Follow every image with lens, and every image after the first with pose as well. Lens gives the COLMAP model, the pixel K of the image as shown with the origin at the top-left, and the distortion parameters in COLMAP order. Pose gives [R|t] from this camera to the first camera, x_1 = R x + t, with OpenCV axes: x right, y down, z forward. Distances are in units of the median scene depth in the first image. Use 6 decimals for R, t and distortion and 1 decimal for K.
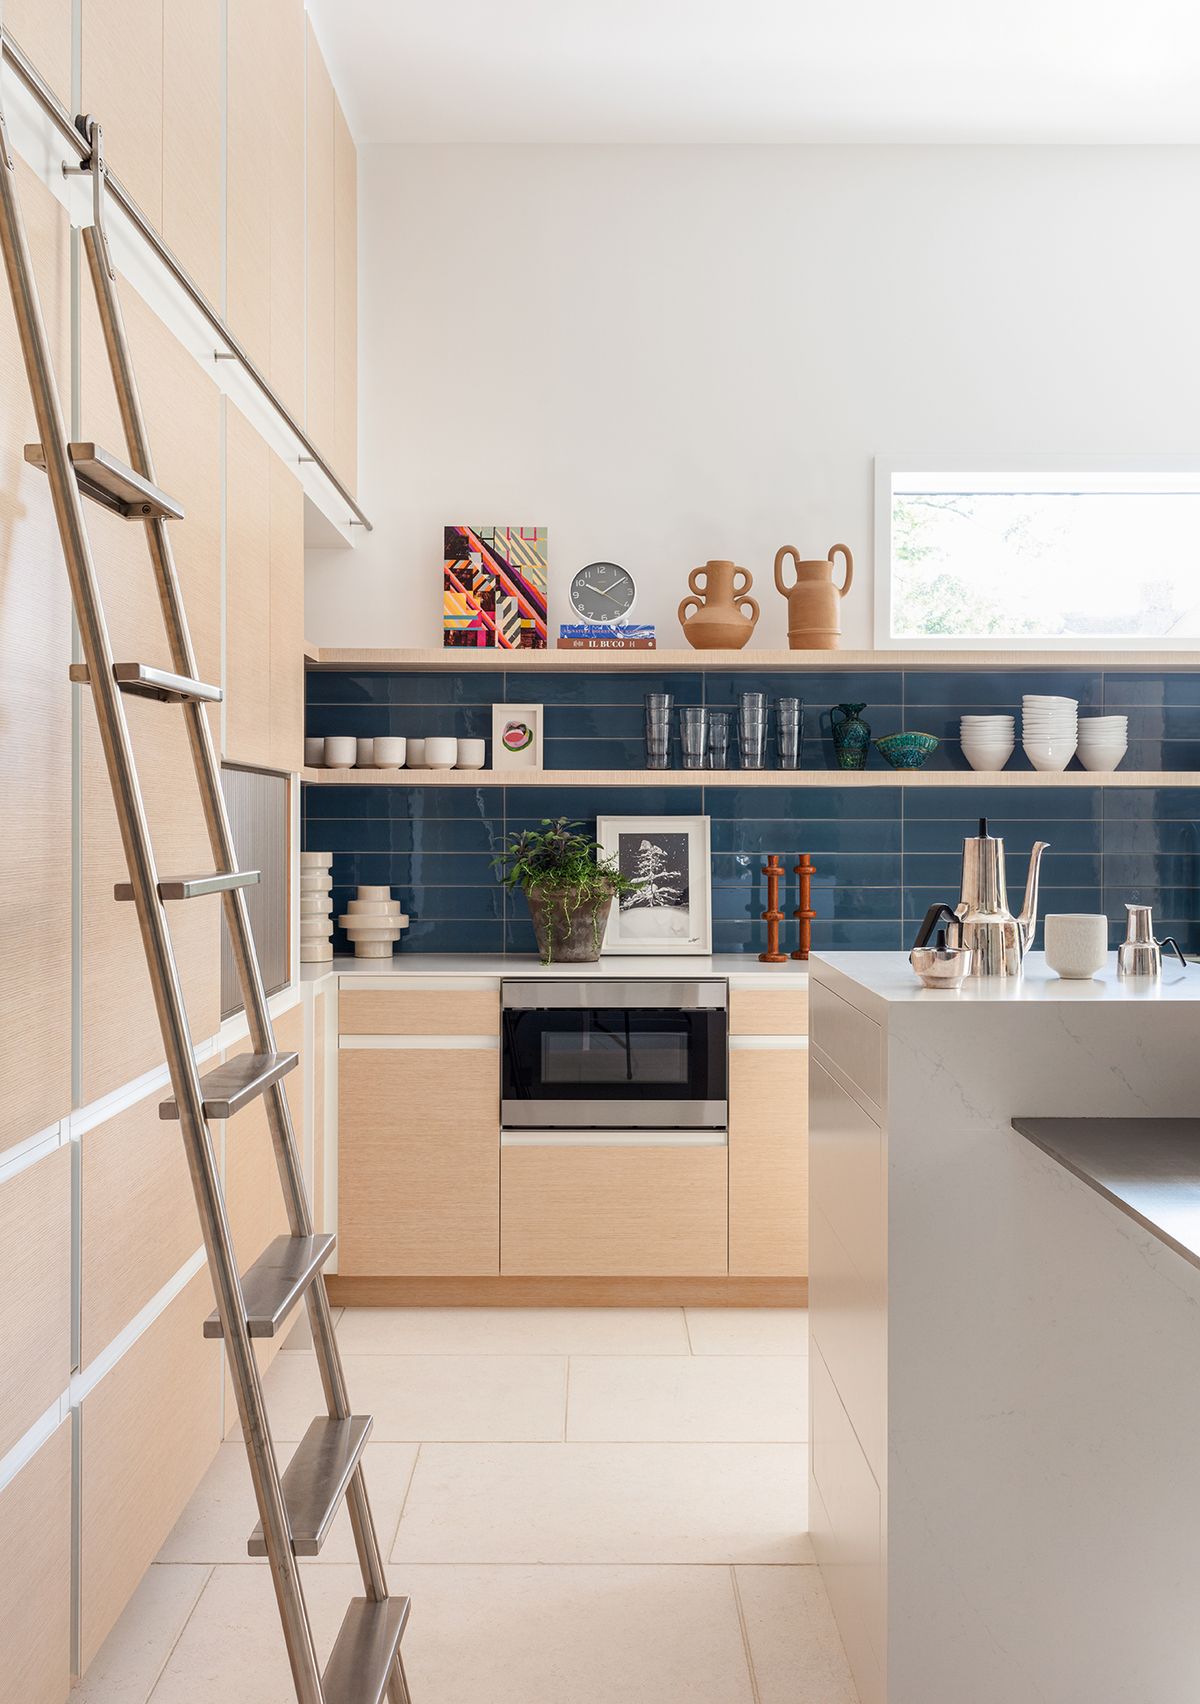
lens RADIAL K [[1745.6, 0, 600.0], [0, 1745.6, 852.0], [0, 0, 1]] dist [-0.008409, -0.003174]
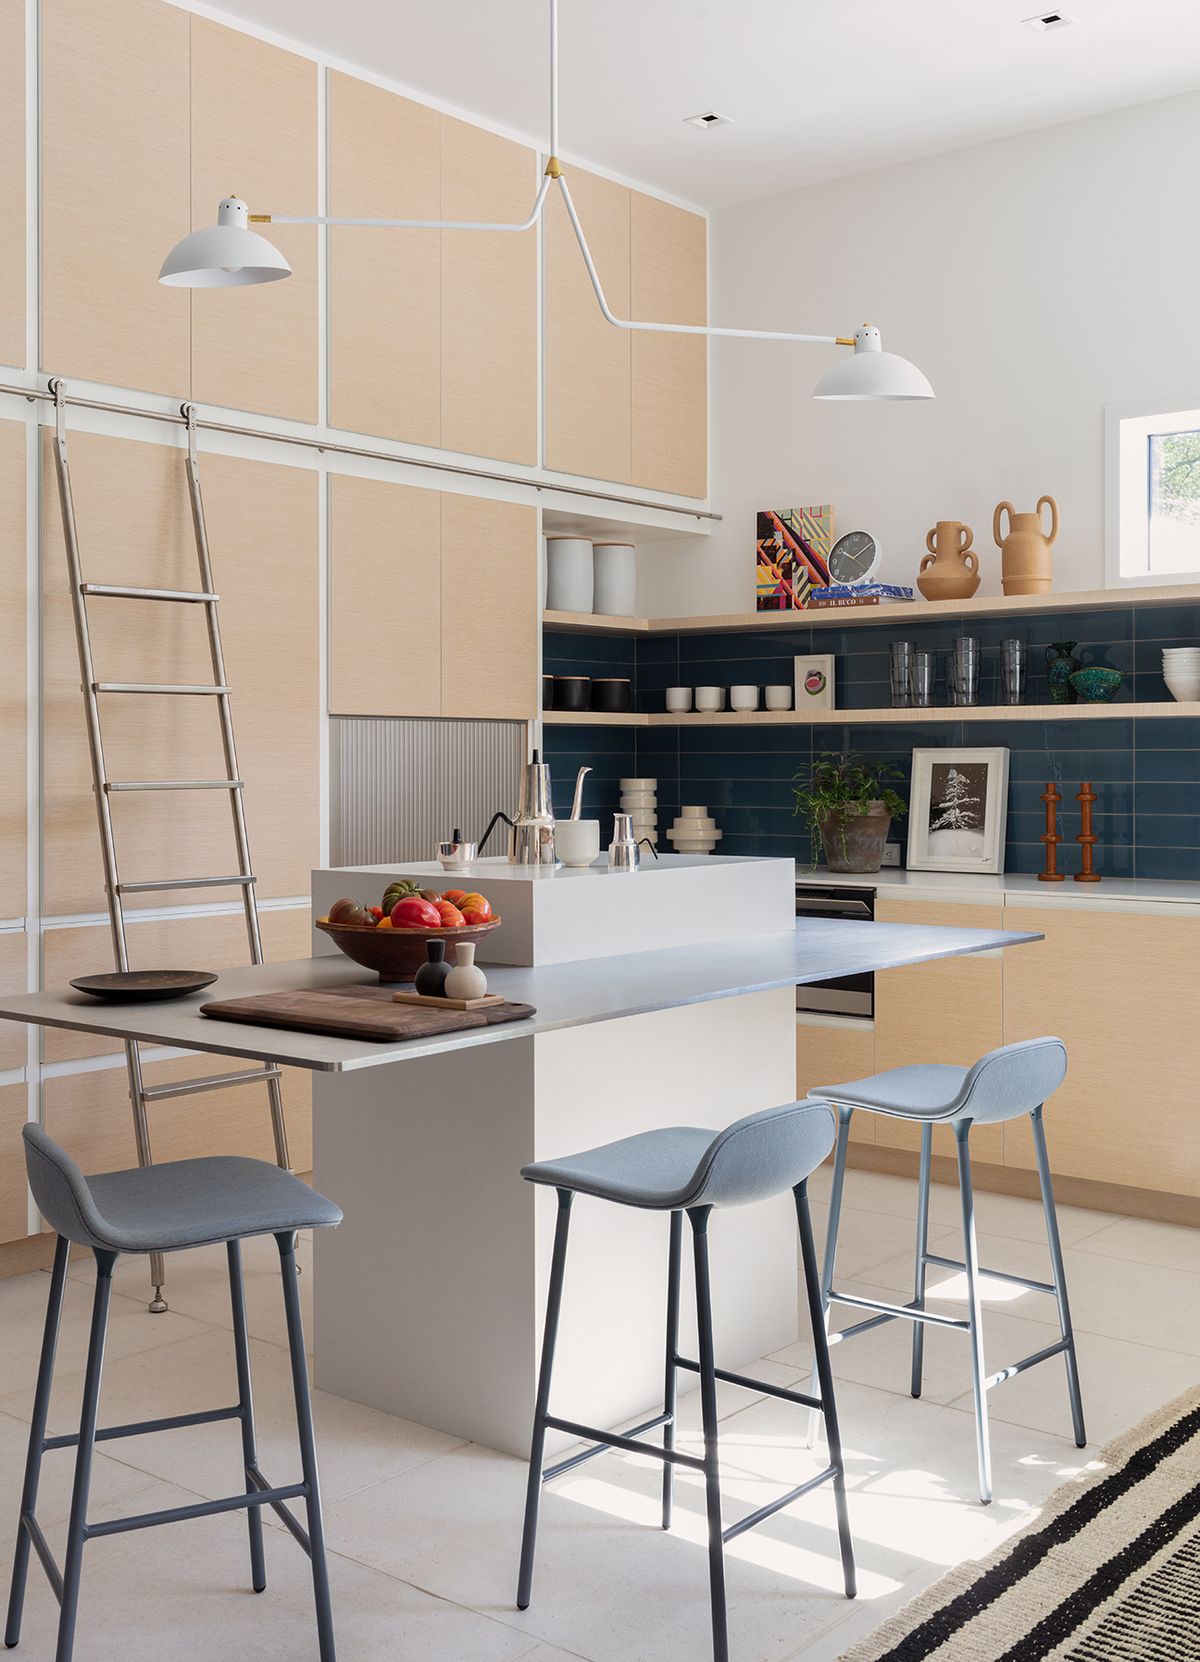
lens RADIAL K [[1743.2, 0, 600.0], [0, 1743.2, 771.9], [0, 0, 1]] dist [0.007941, -0.000023]
pose [[0.772021, 0.000688, -0.635596, 0.601940], [-0.006218, 0.999960, -0.006469, 0.003632], [0.635566, 0.008946, 0.771995, -0.010918]]
